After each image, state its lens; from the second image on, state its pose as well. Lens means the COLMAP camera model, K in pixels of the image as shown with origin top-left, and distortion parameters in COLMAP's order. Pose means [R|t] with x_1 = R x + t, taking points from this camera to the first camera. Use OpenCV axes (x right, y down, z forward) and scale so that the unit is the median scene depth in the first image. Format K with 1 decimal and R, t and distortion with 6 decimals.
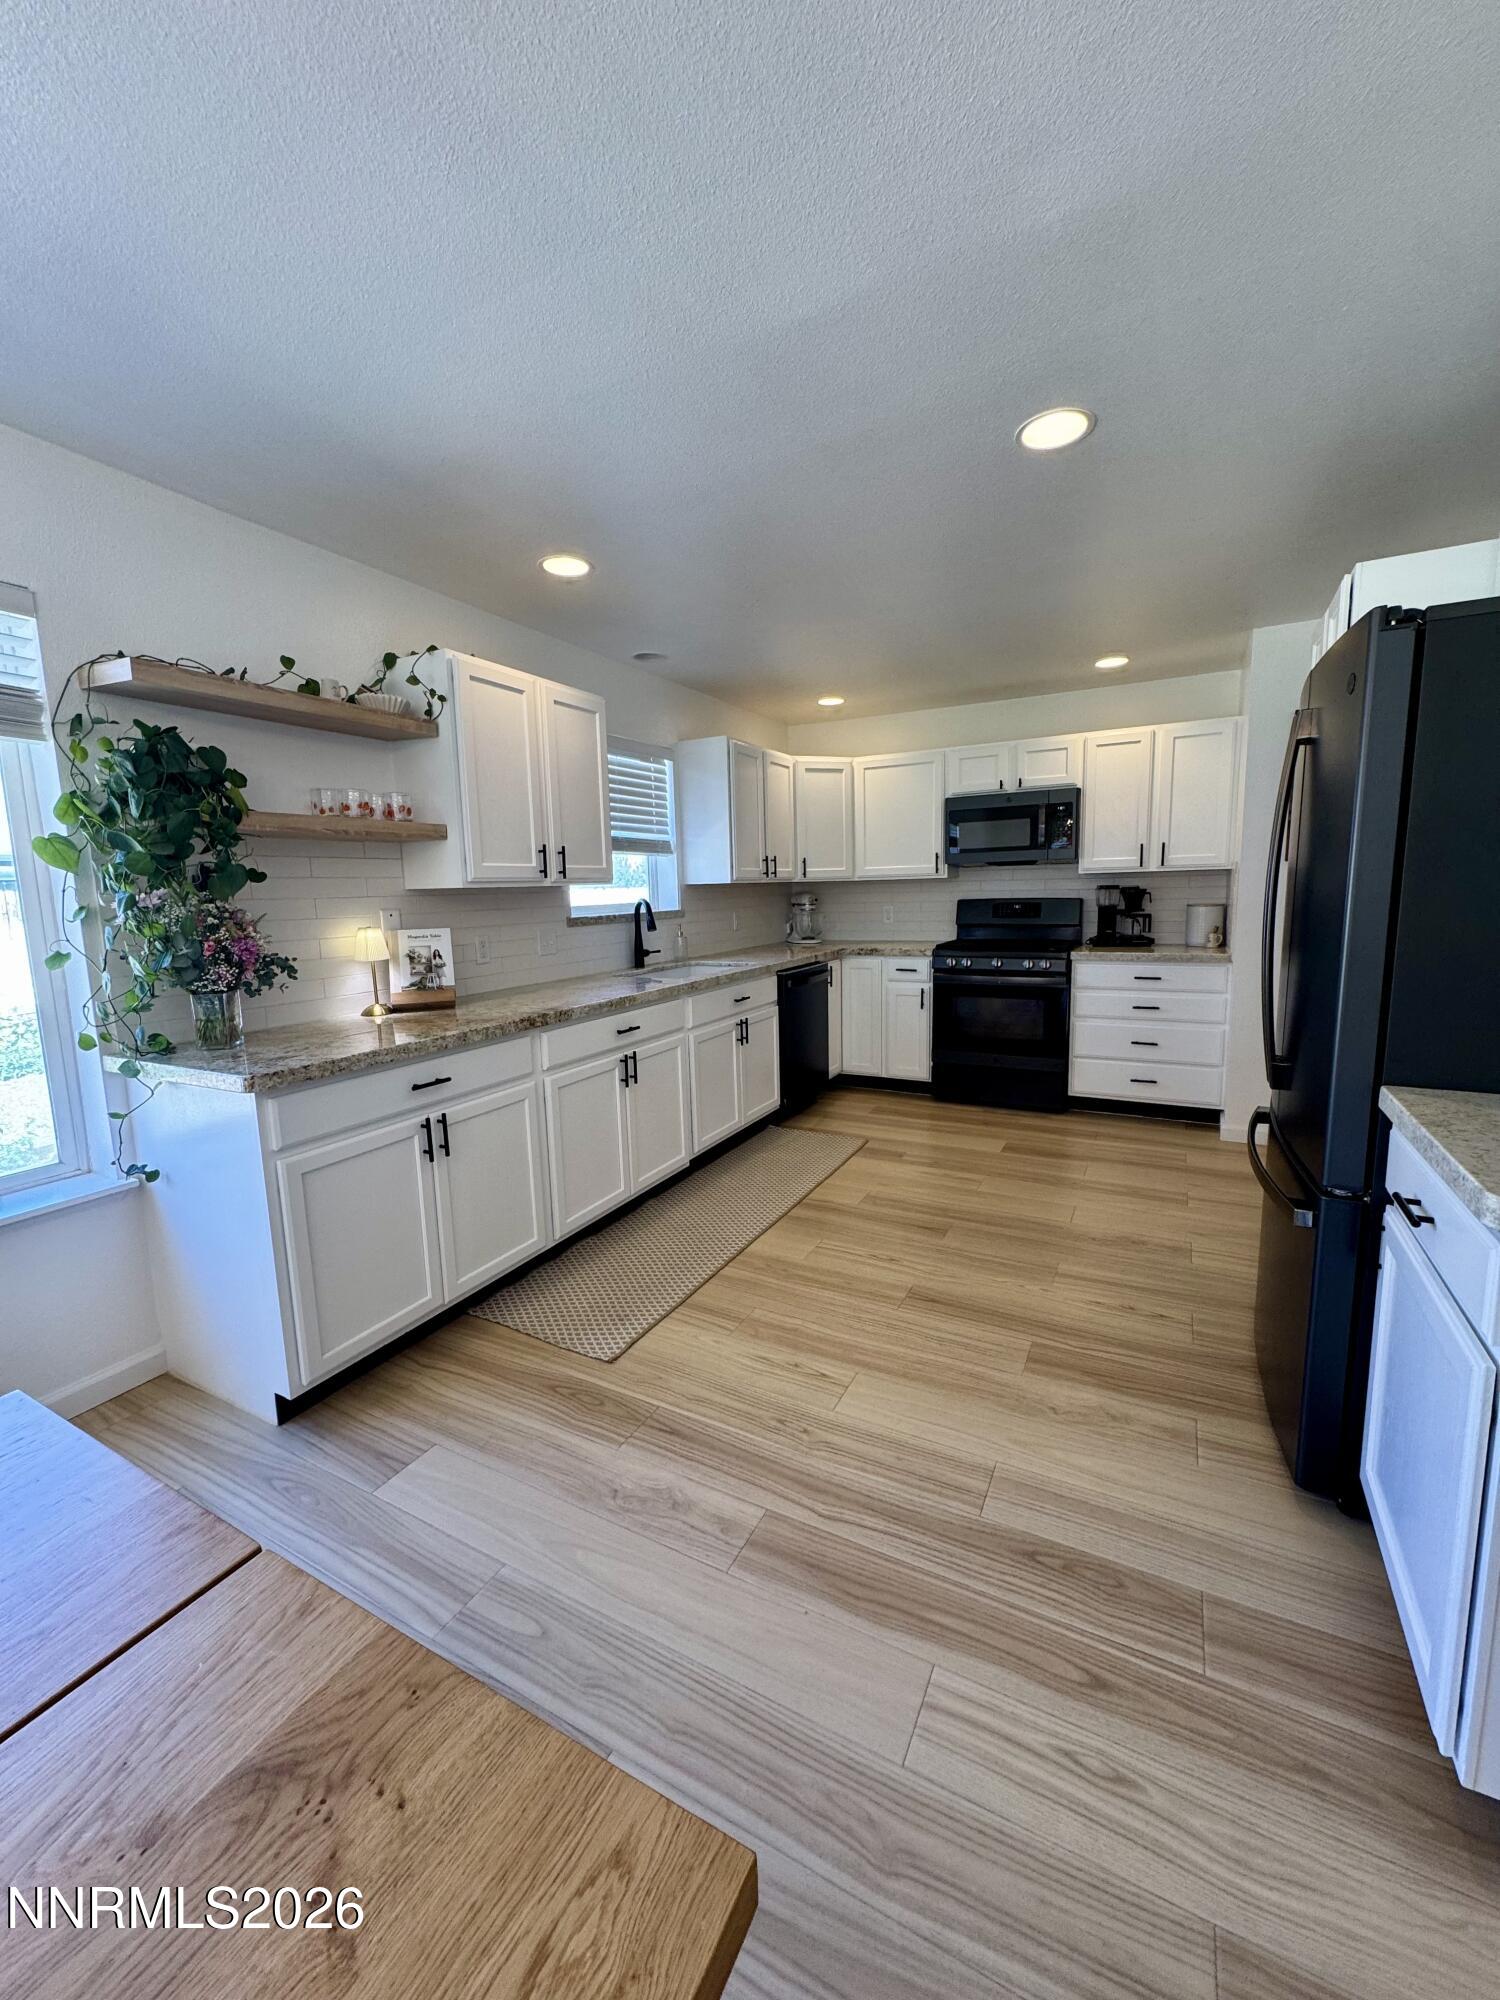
lens RADIAL K [[802.1, 0, 750.0], [0, 802.1, 1000.0], [0, 0, 1]] dist [0.001230, 0.000028]
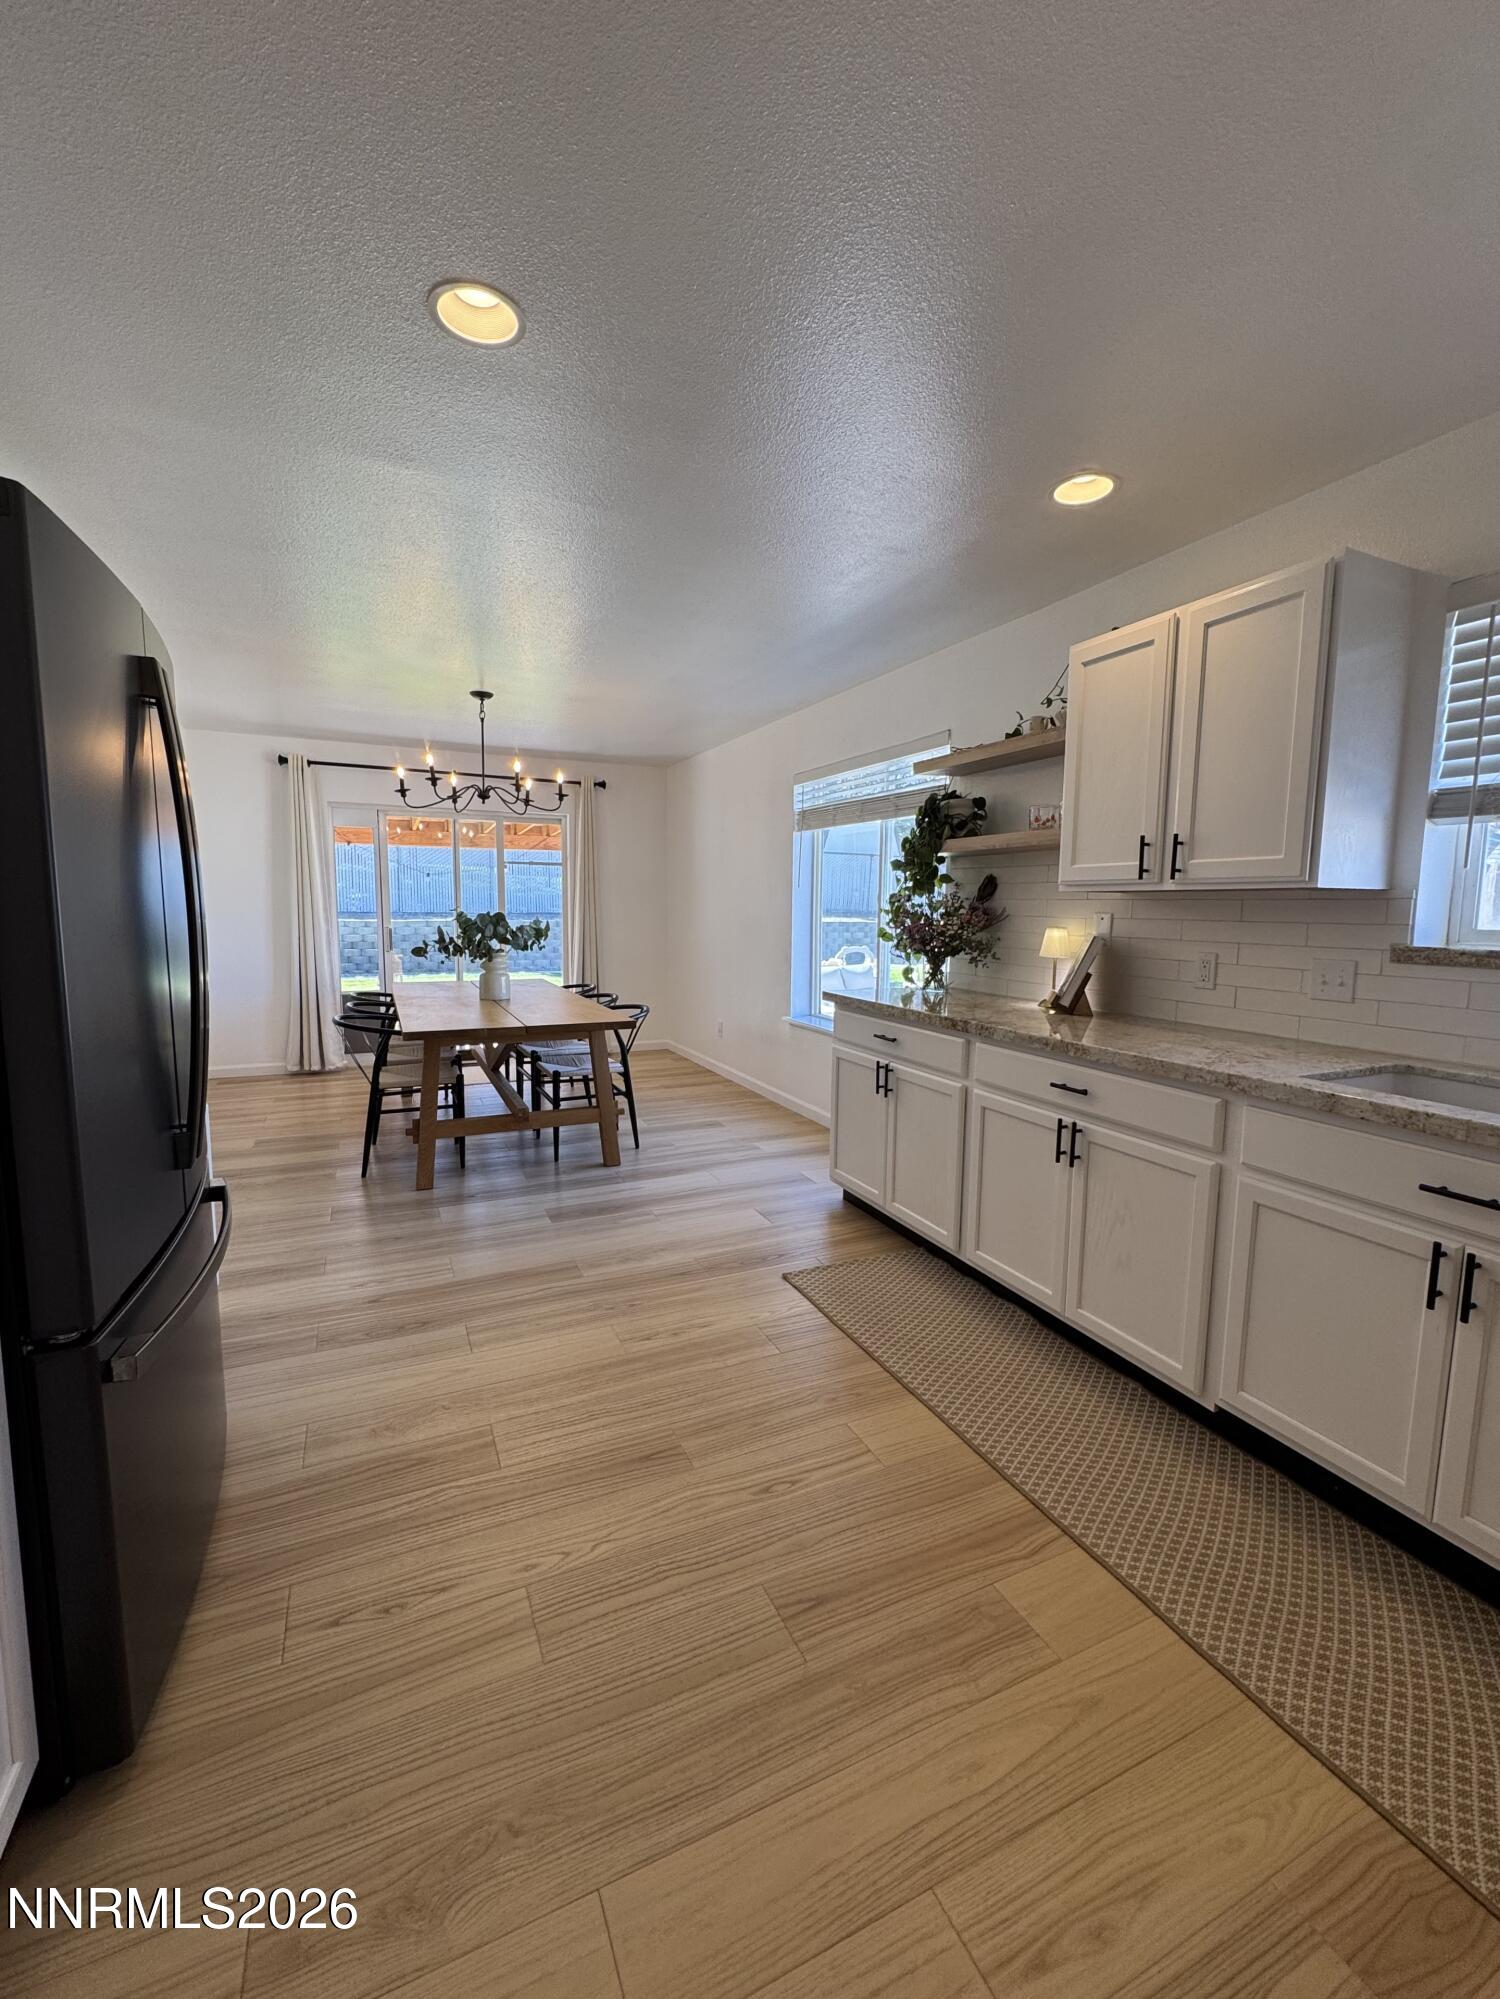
lens RADIAL K [[829.8, 0, 750.0], [0, 829.8, 999.5], [0, 0, 1]] dist [-0.002897, -0.000095]
pose [[-0.608530, 0.107509, -0.786214, 0.549677], [-0.107725, 0.970415, 0.216077, -0.156196], [0.786185, 0.216185, -0.578946, 1.081463]]
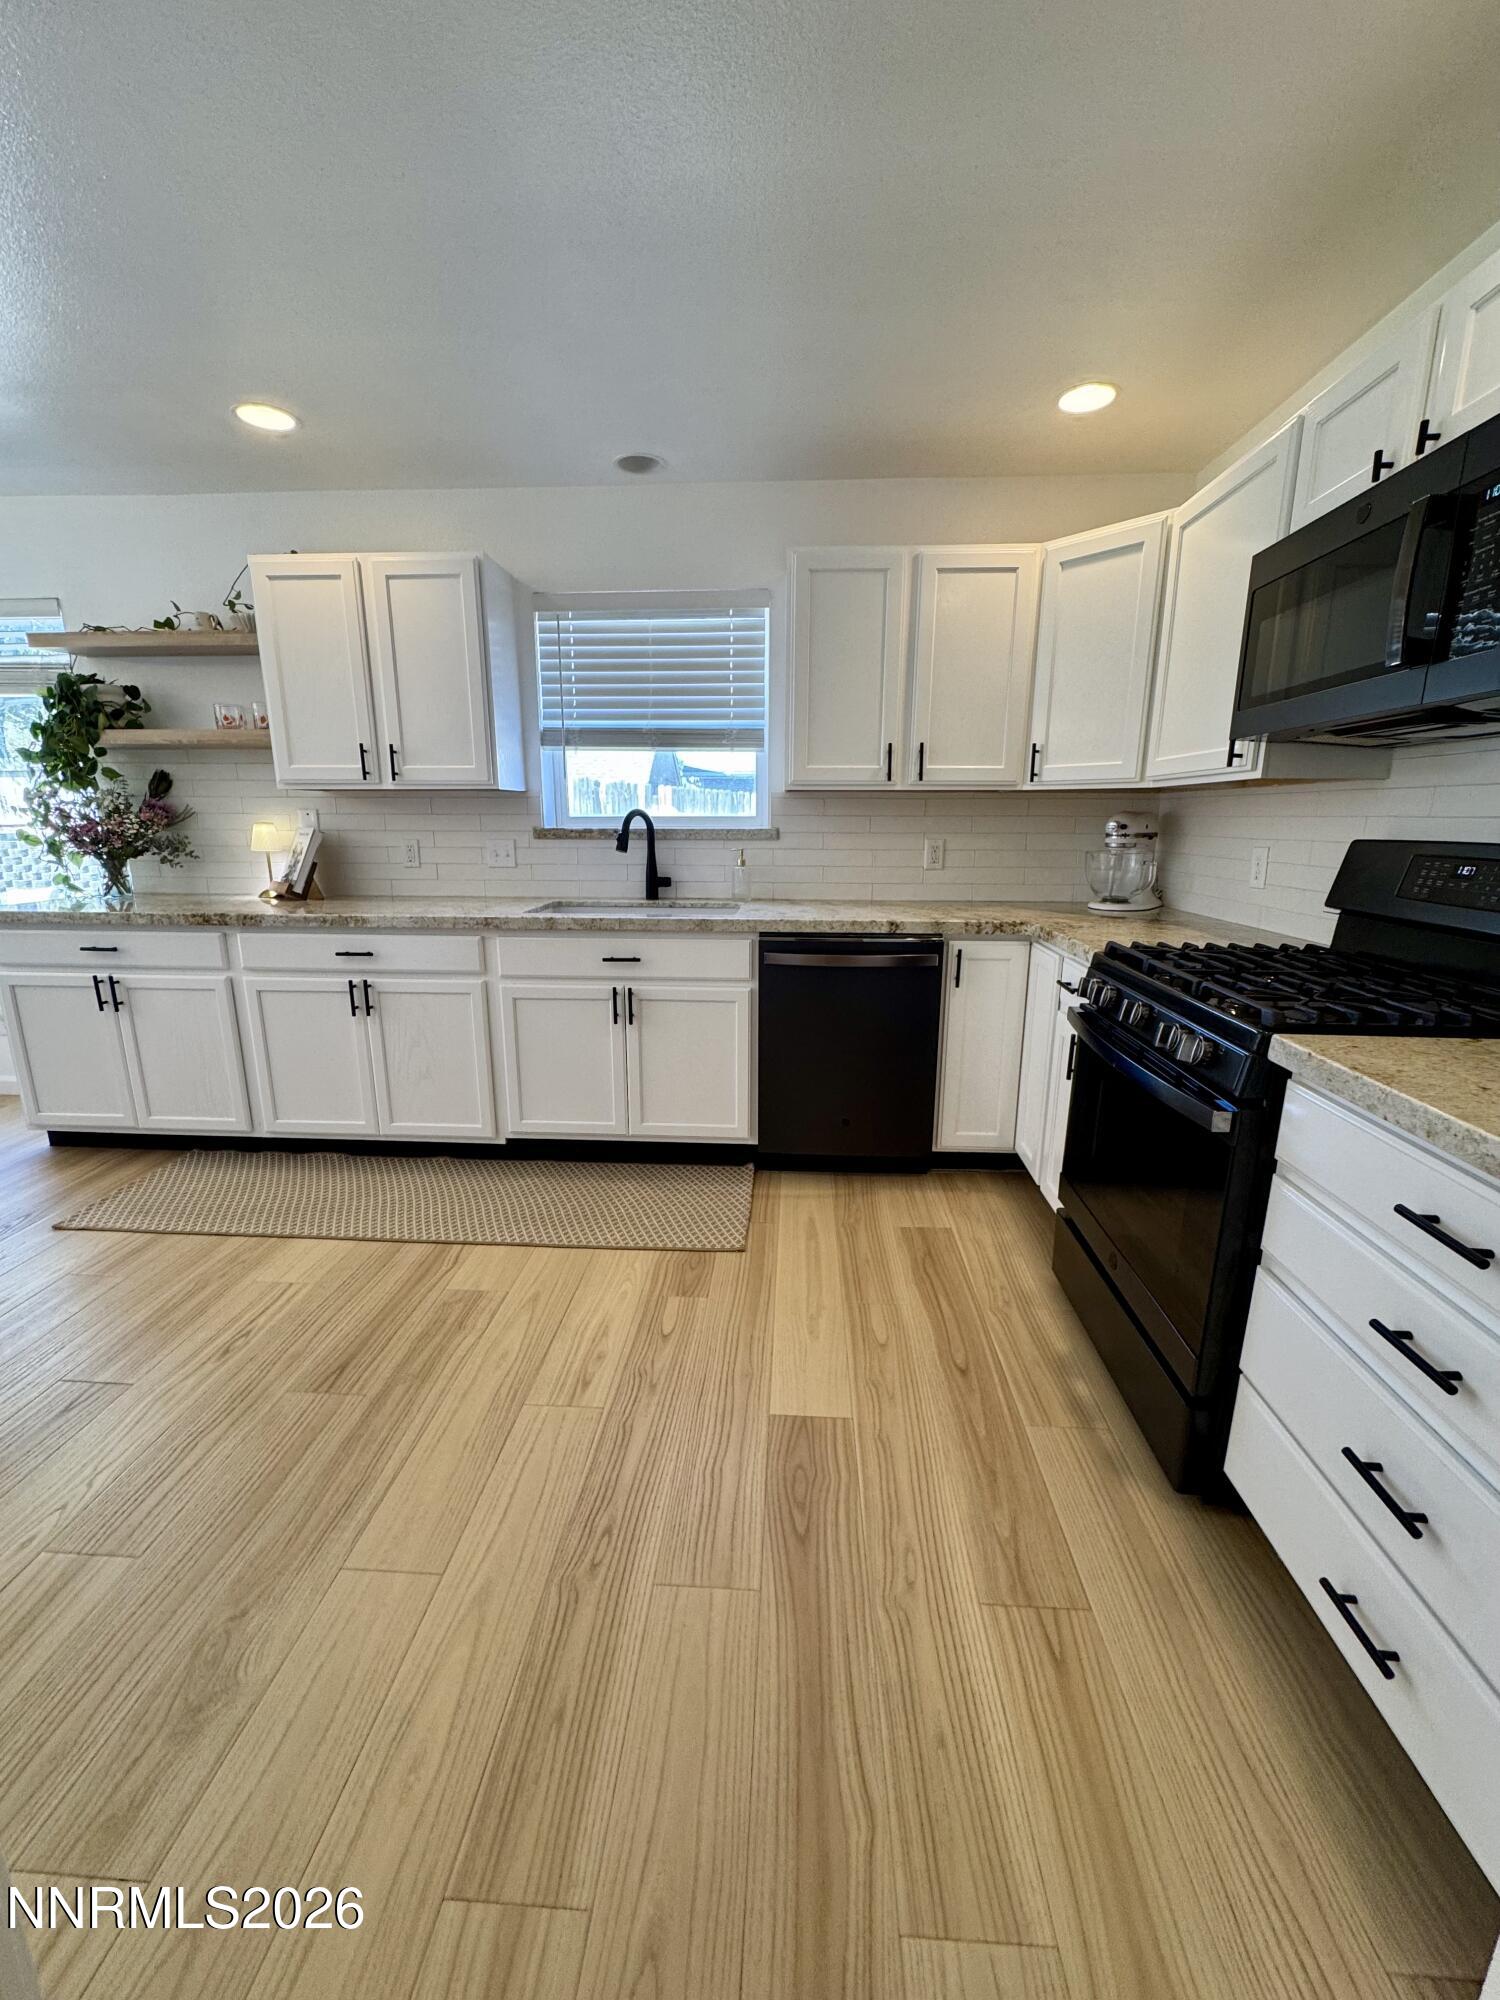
lens RADIAL K [[798.4, 0, 750.0], [0, 798.4, 1000.0], [0, 0, 1]] dist [-0.000407, -0.000292]
pose [[0.412011, 0.231490, -0.881283, 0.745090], [-0.141475, 0.971713, 0.189102, -0.129489], [0.900129, 0.046767, 0.433107, 0.921351]]
